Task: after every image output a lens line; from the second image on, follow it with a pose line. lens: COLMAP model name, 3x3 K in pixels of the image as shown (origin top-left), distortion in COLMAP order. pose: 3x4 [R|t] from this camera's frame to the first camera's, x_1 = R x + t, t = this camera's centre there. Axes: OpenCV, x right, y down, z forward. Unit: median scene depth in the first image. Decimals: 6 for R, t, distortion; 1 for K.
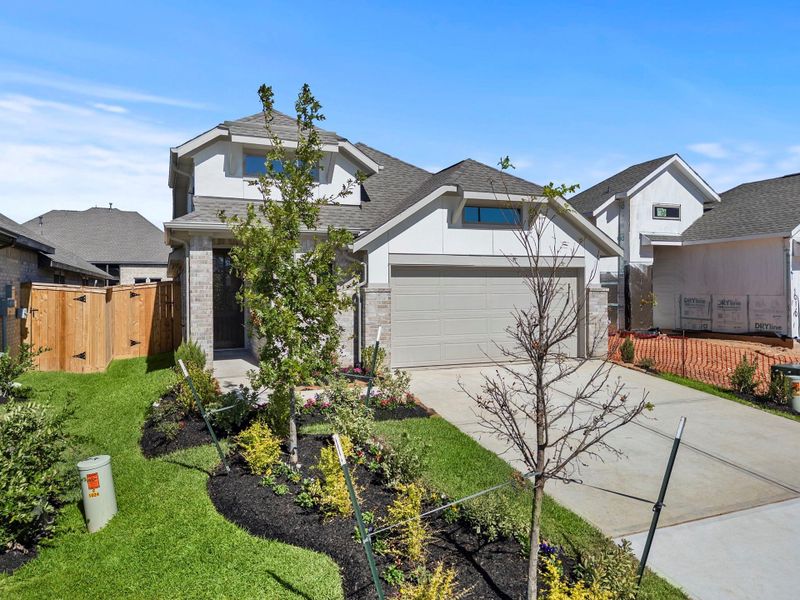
lens RADIAL K [[574.0, 0, 400.0], [0, 574.0, 300.0], [0, 0, 1]] dist [0.022231, -0.000457]
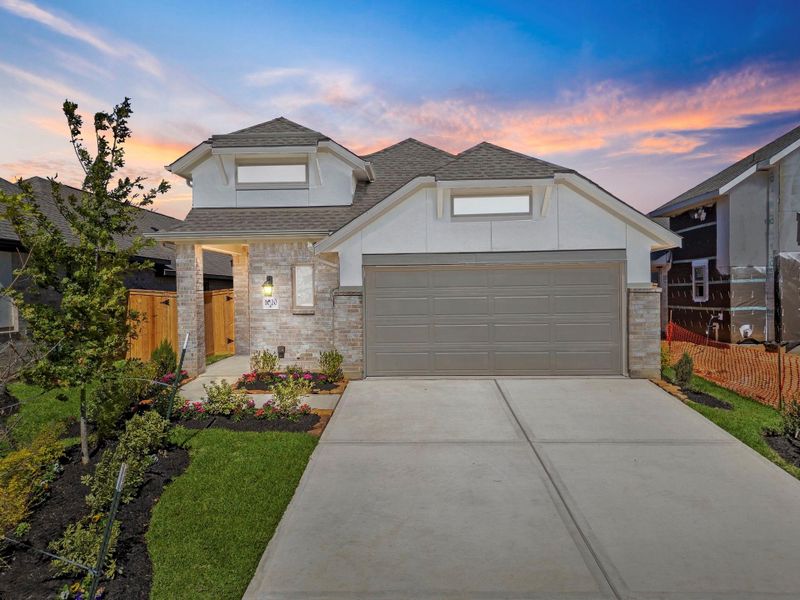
lens RADIAL K [[574.0, 0, 400.0], [0, 574.0, 300.0], [0, 0, 1]] dist [0.022231, -0.000457]
pose [[0.906581, -0.002494, -0.422025, 0.367949], [0.001991, 0.999997, -0.001633, -0.003748], [0.422028, 0.000640, 0.906583, 0.143677]]
